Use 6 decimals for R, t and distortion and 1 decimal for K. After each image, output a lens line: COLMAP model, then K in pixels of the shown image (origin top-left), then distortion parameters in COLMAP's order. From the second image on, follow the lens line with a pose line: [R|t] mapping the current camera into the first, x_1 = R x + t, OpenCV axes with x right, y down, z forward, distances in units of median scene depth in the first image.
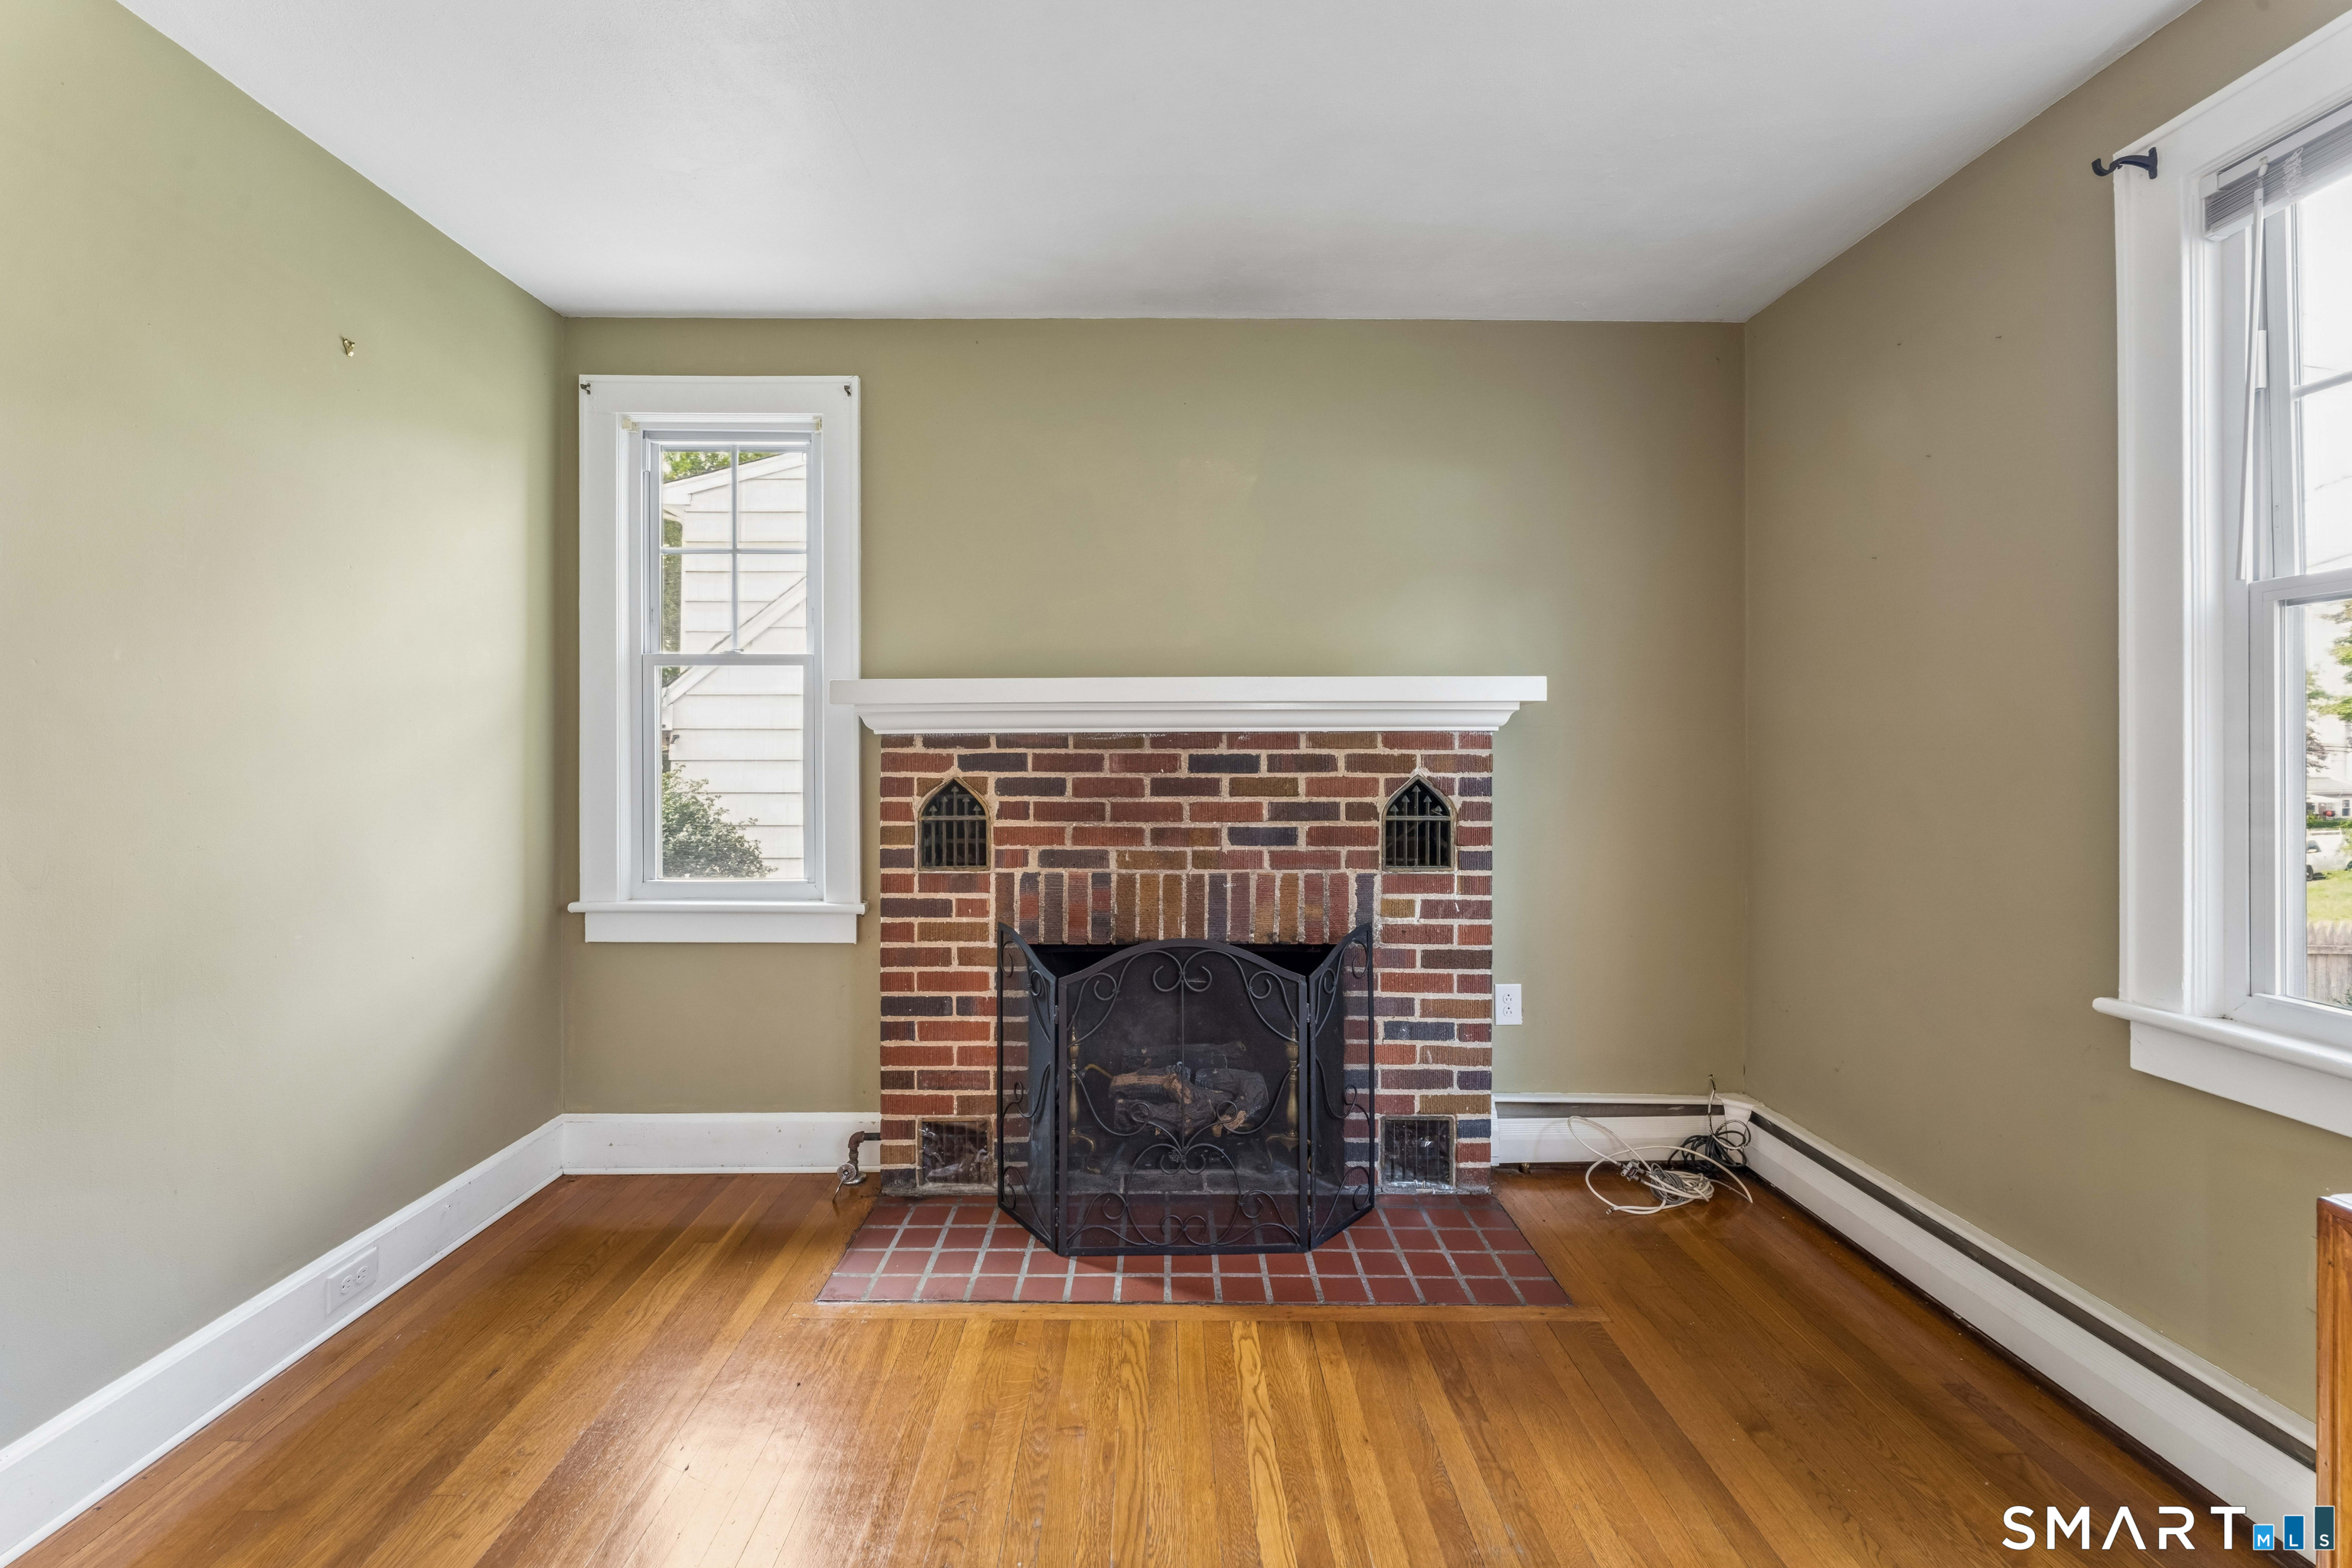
lens RADIAL K [[954.0, 0, 1164.2], [0, 954.0, 754.3], [0, 0, 1]] dist [-0.003246, -0.000541]
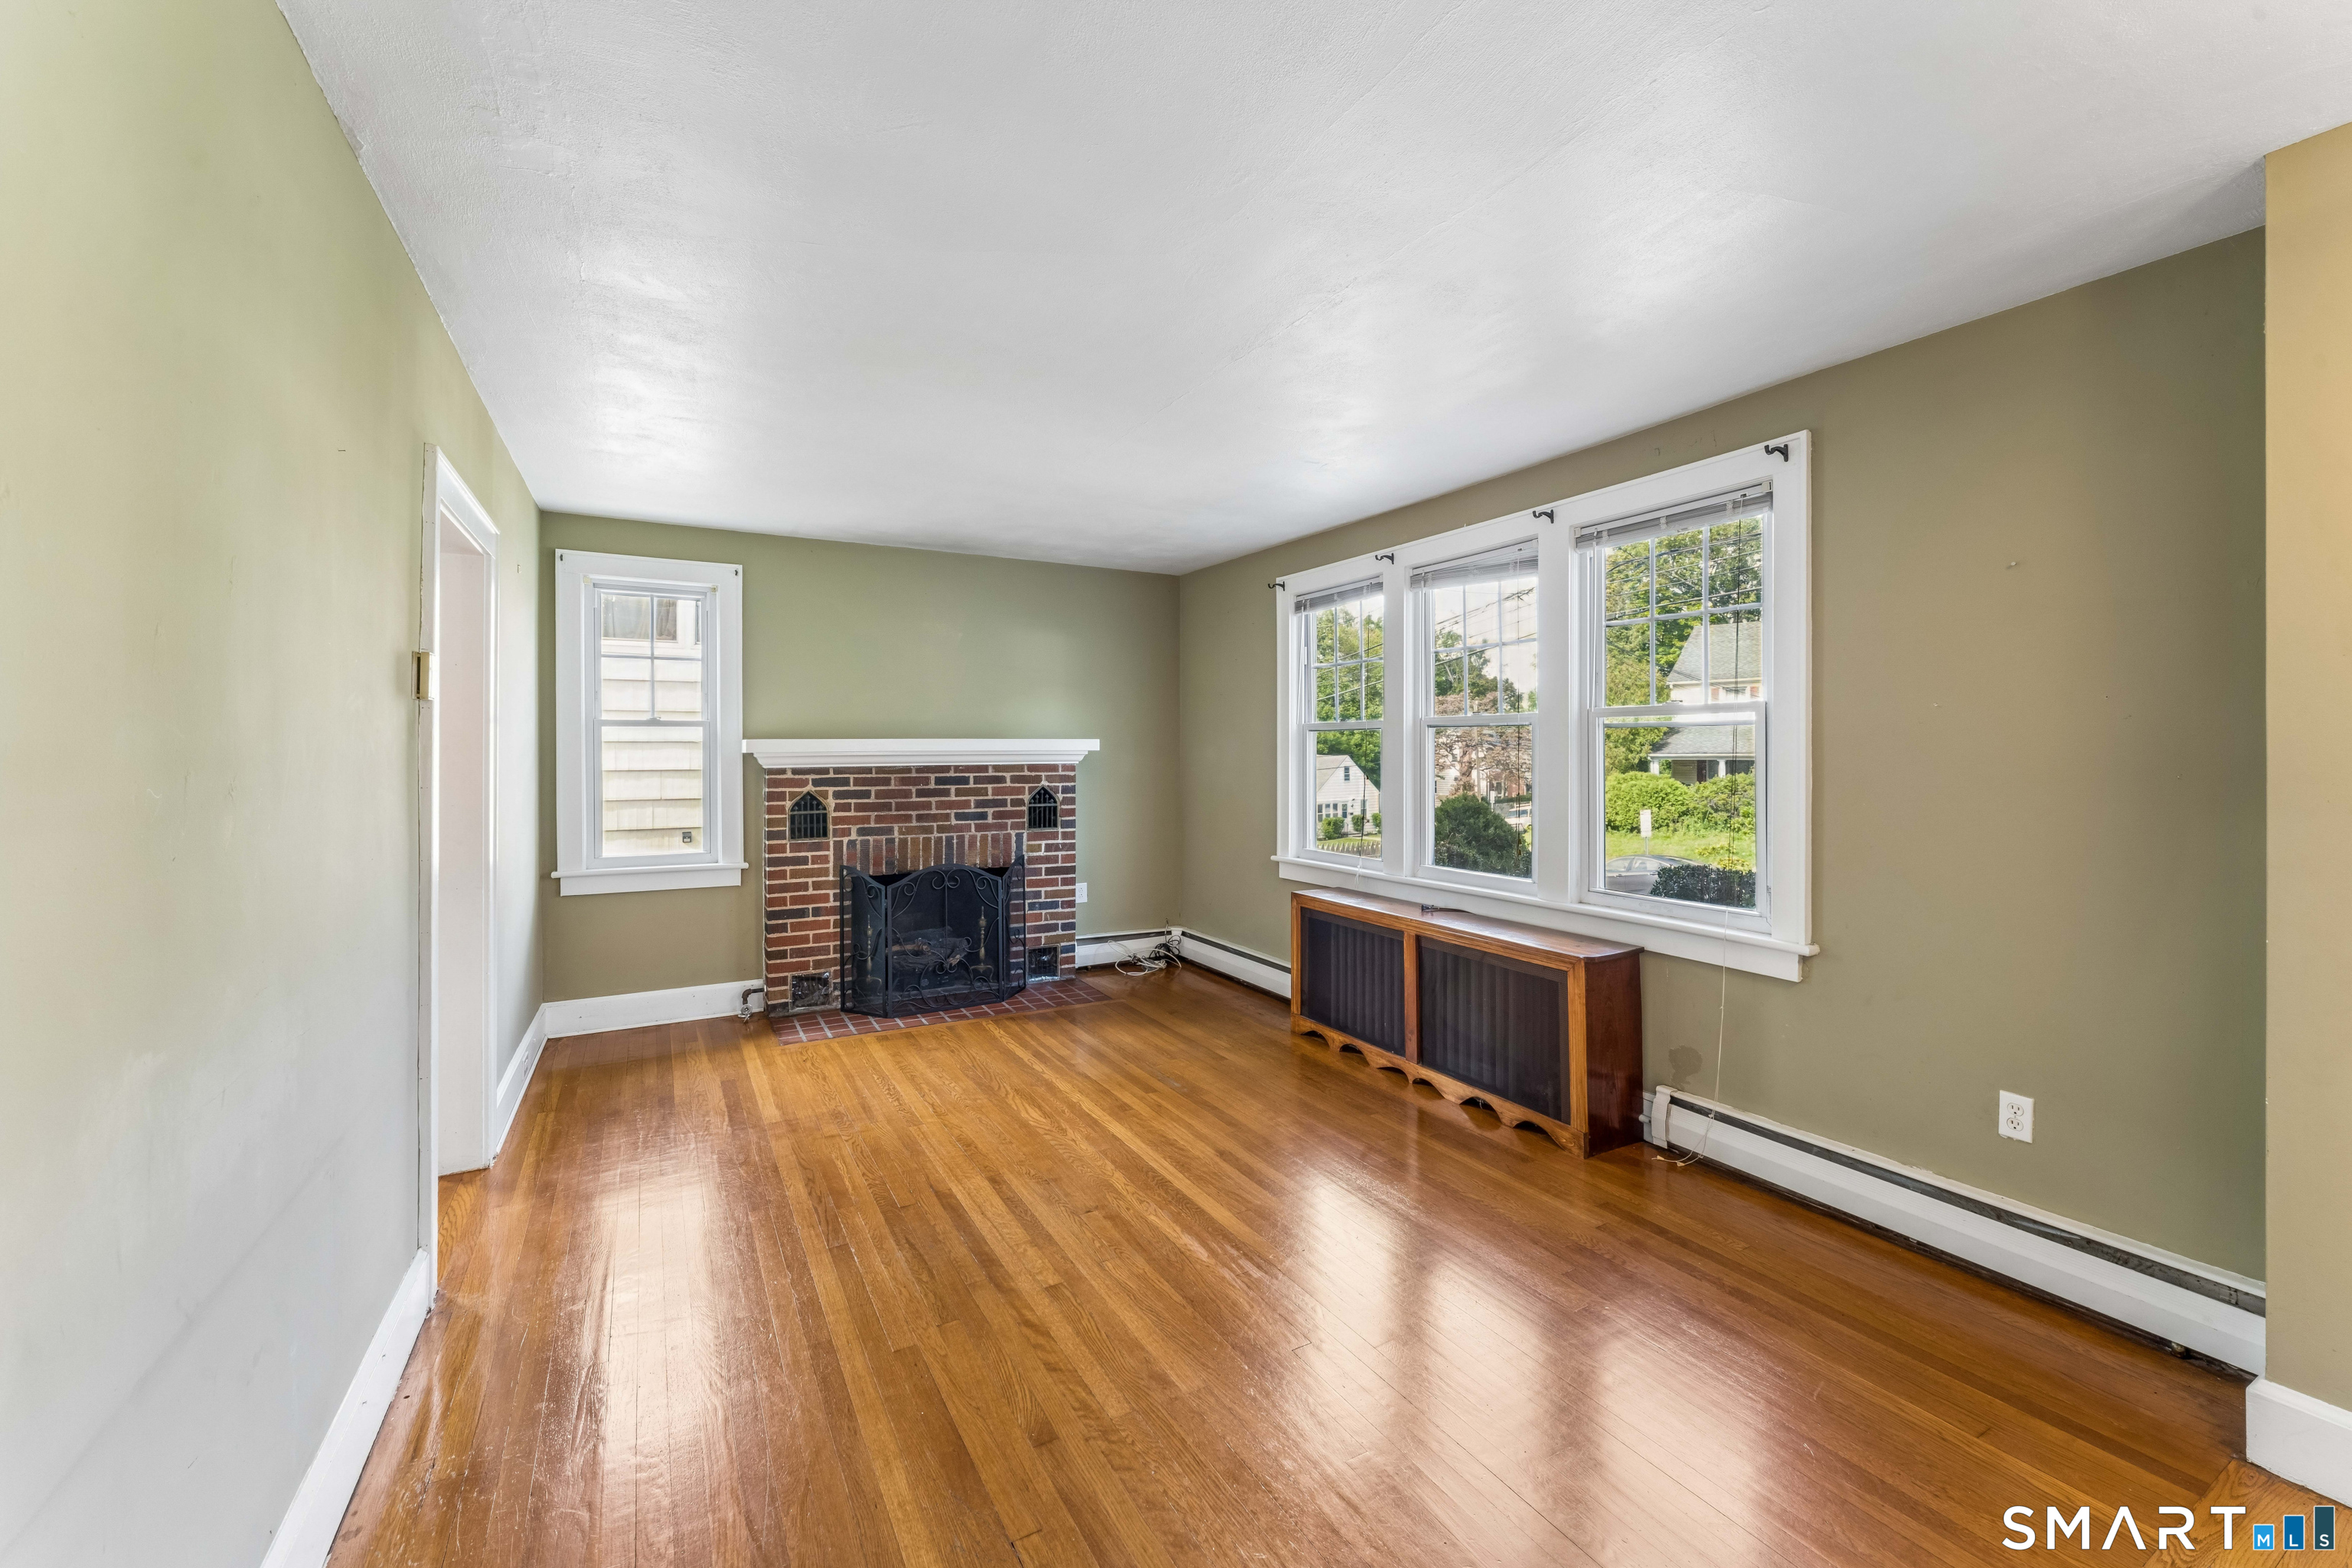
lens RADIAL K [[954.0, 0, 1164.2], [0, 954.0, 754.3], [0, 0, 1]] dist [-0.003246, -0.000541]
pose [[0.881652, -0.004407, 0.471879, -0.492580], [0.002588, 0.999987, 0.004504, -0.054023], [-0.471893, -0.002750, 0.881652, -0.987028]]
